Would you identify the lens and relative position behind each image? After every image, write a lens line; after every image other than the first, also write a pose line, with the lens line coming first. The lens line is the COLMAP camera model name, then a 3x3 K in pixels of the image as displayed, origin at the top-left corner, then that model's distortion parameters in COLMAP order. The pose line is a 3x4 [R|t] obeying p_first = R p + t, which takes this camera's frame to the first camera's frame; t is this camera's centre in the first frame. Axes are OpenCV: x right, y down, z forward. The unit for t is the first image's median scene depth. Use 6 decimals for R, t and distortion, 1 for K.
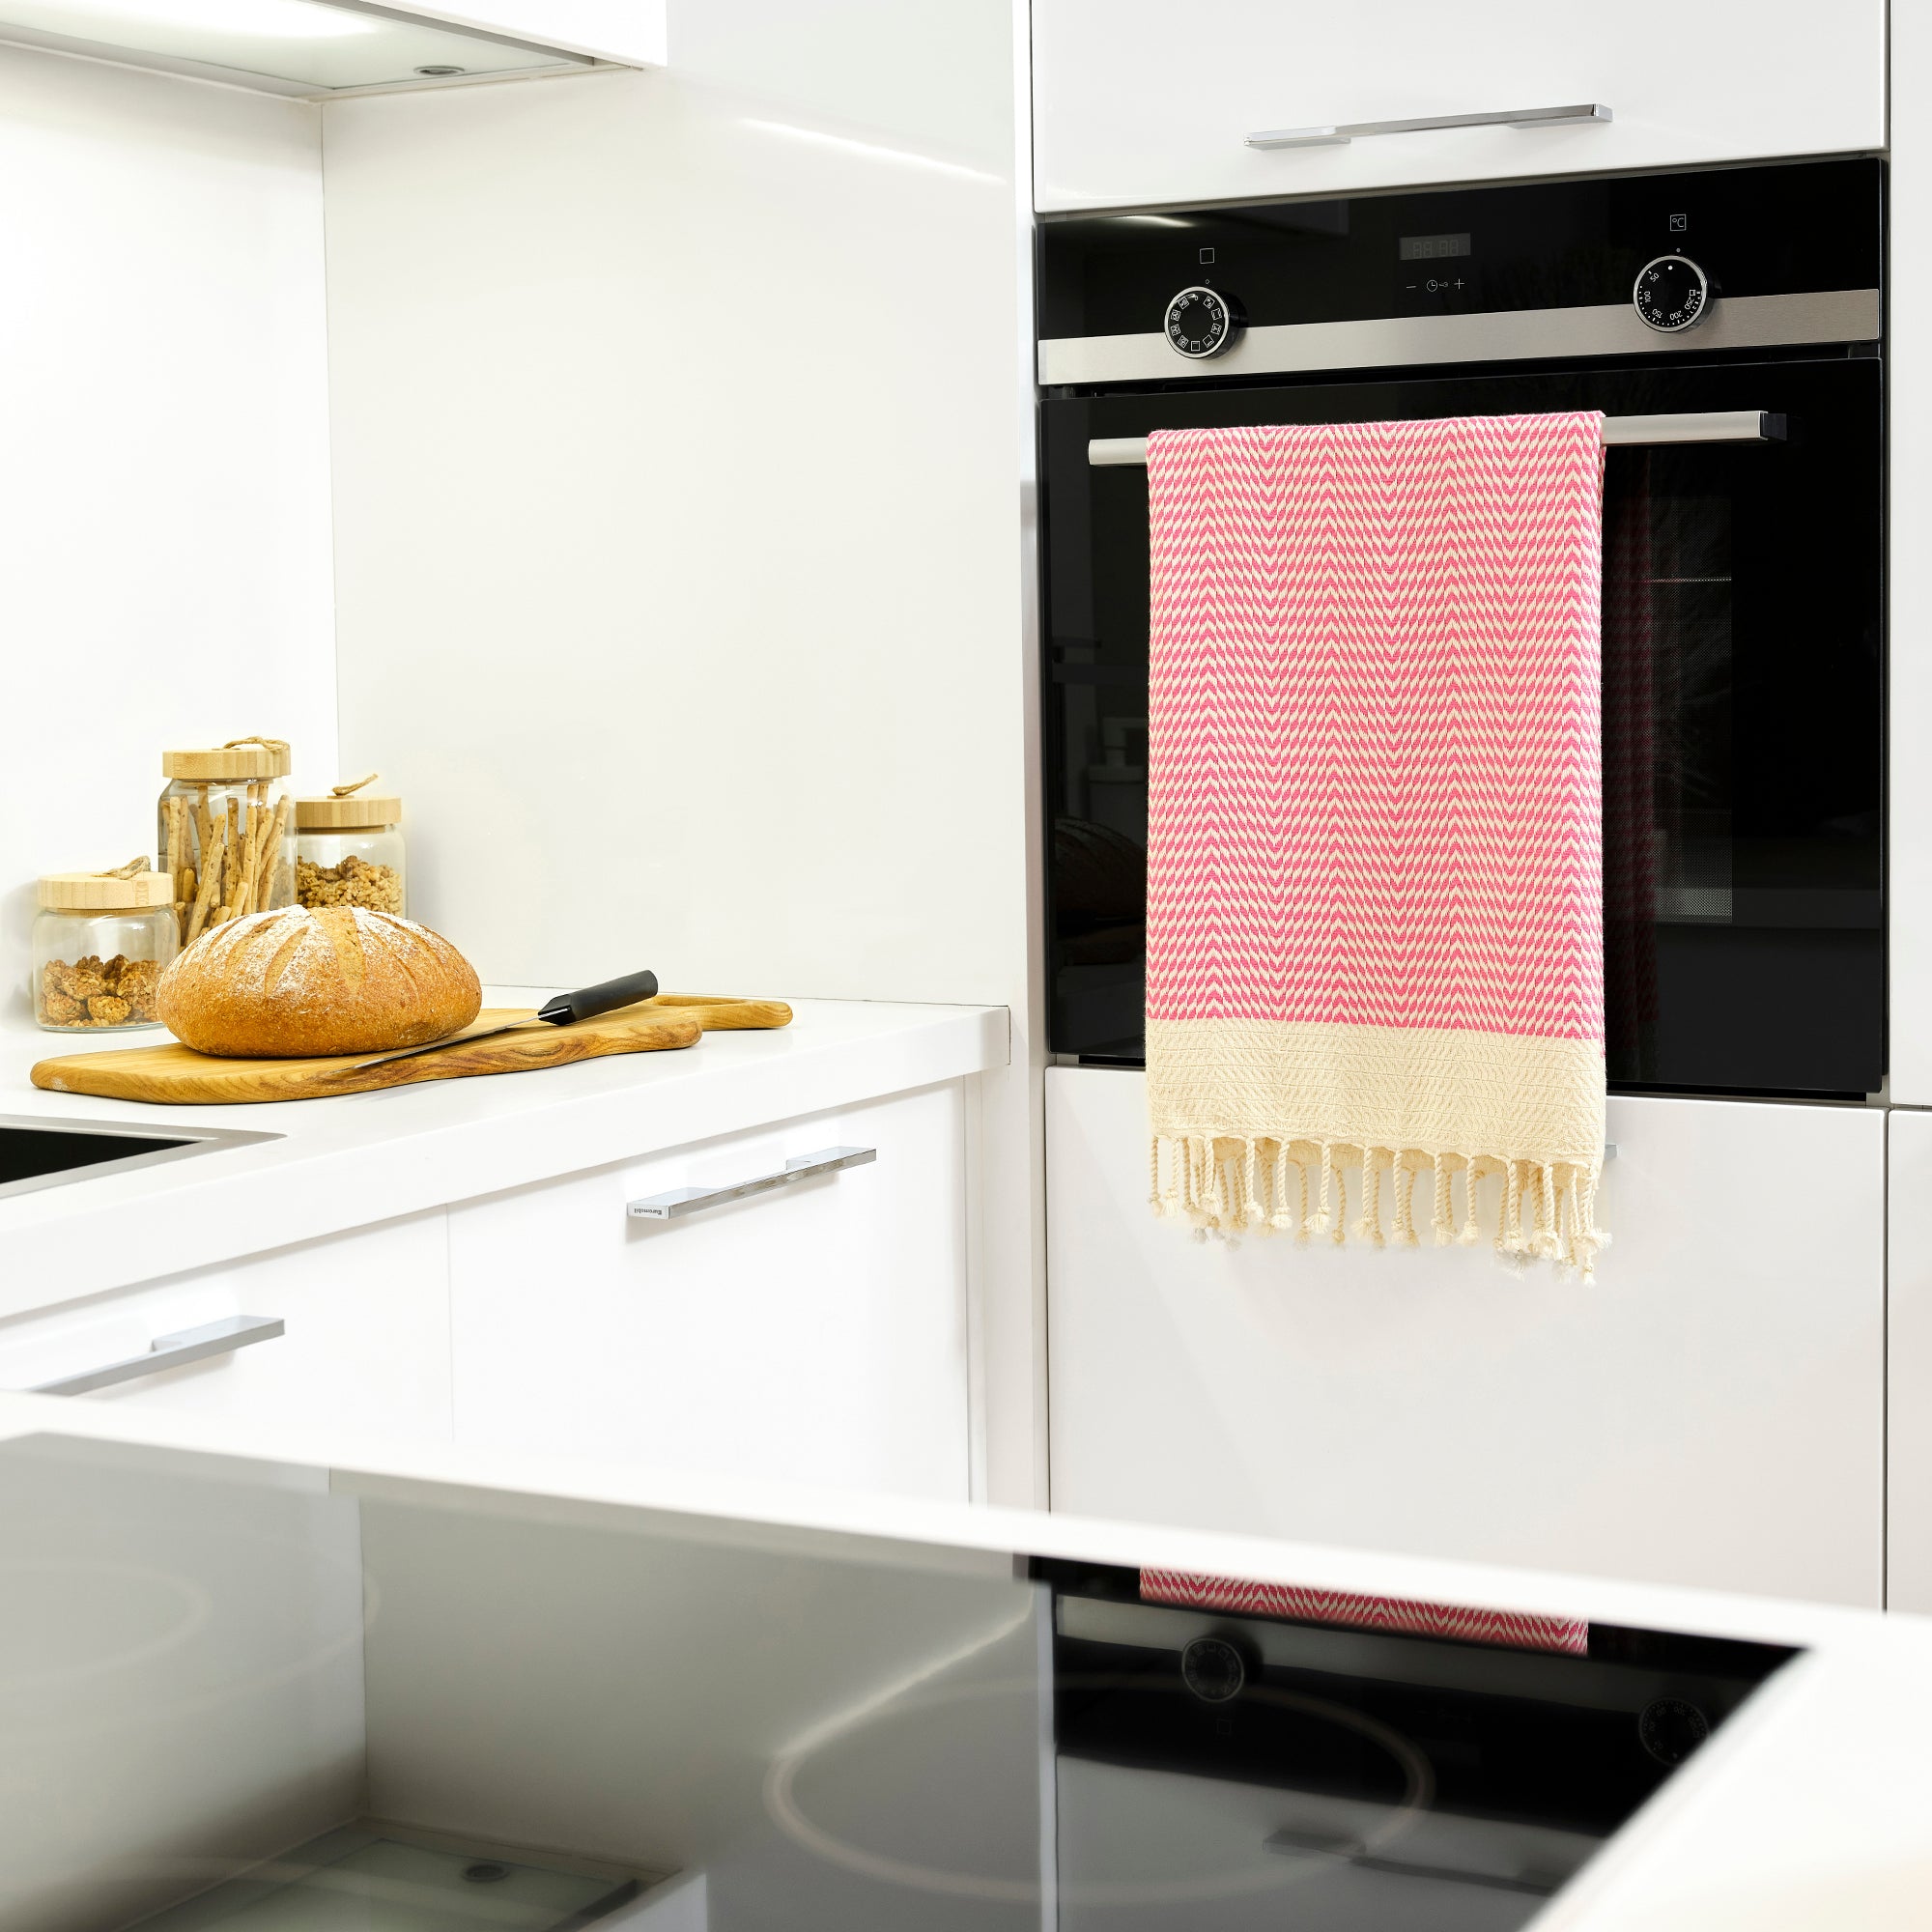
lens RADIAL K [[3643.5, 0, 966.0], [0, 3643.5, 966.0], [0, 0, 1]] dist [0.155130, 0.326664]
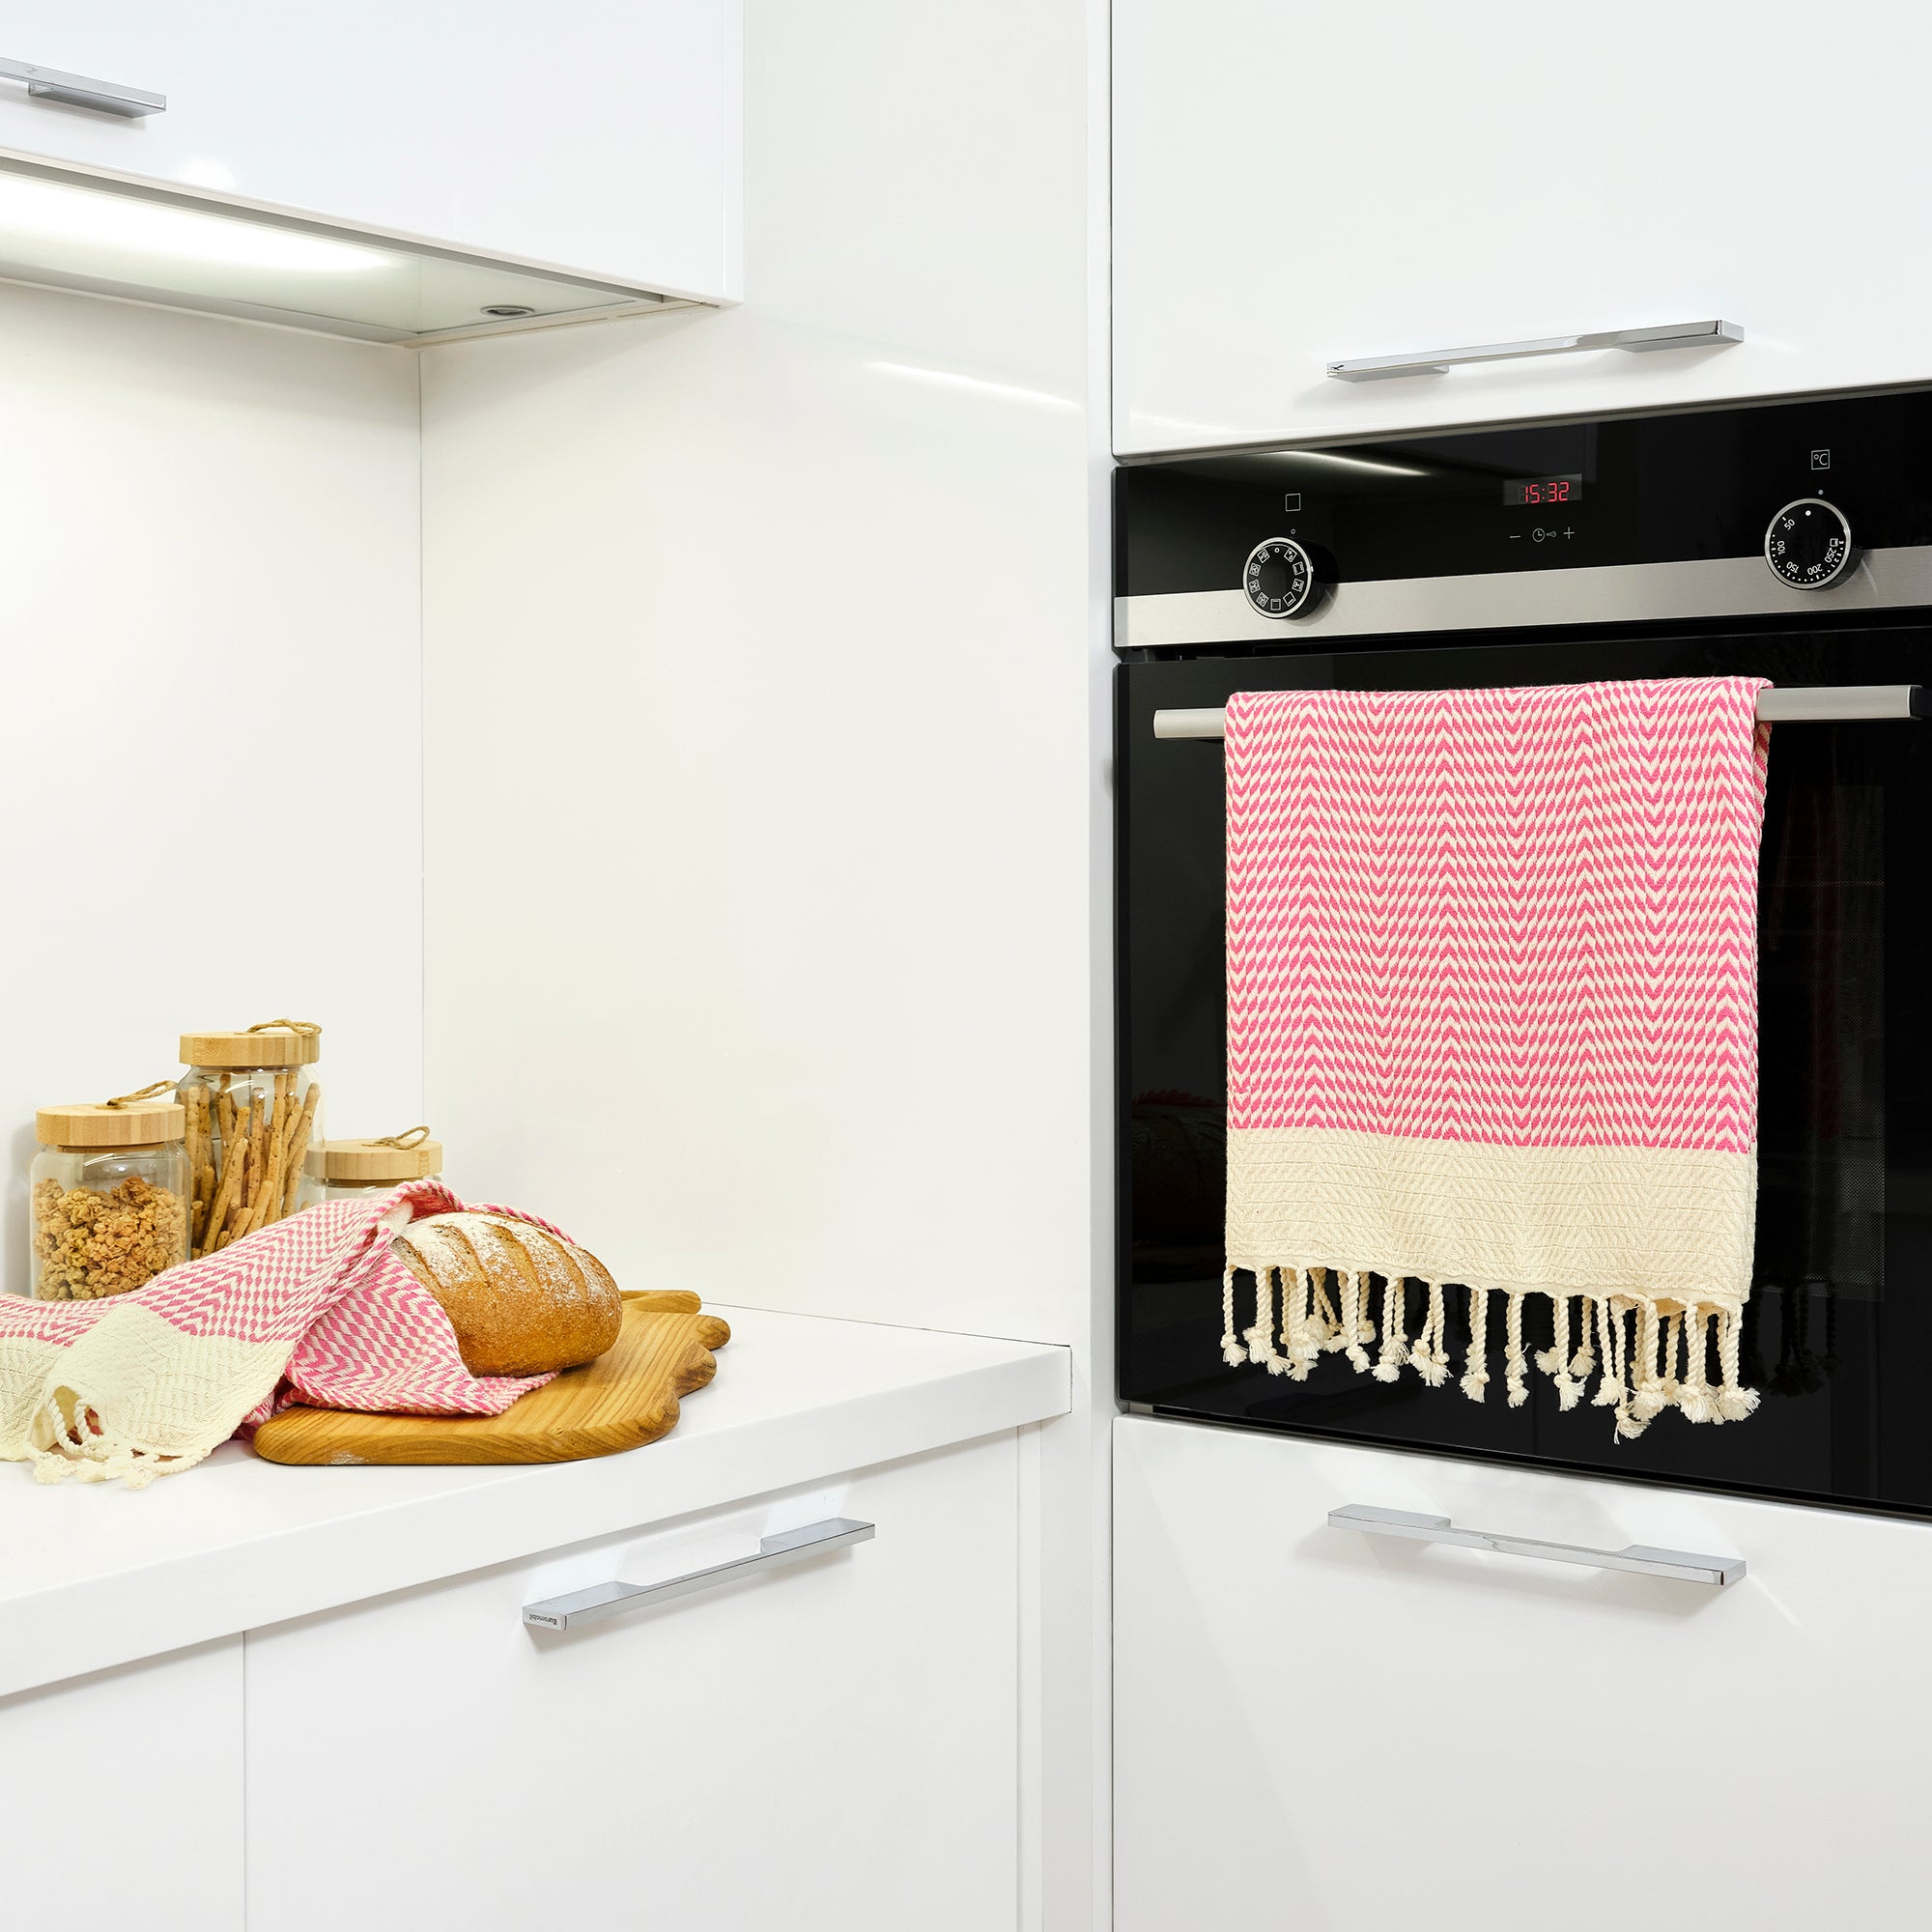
lens RADIAL K [[3323.2, 0, 966.0], [0, 3323.2, 966.0], [0, 0, 1]] dist [0.254727, -0.015221]
pose [[0.991183, 0.014395, -0.131714, 0.094690], [-0.021642, 0.998320, -0.053756, -0.038091], [0.130718, 0.056132, 0.989829, 0.203130]]
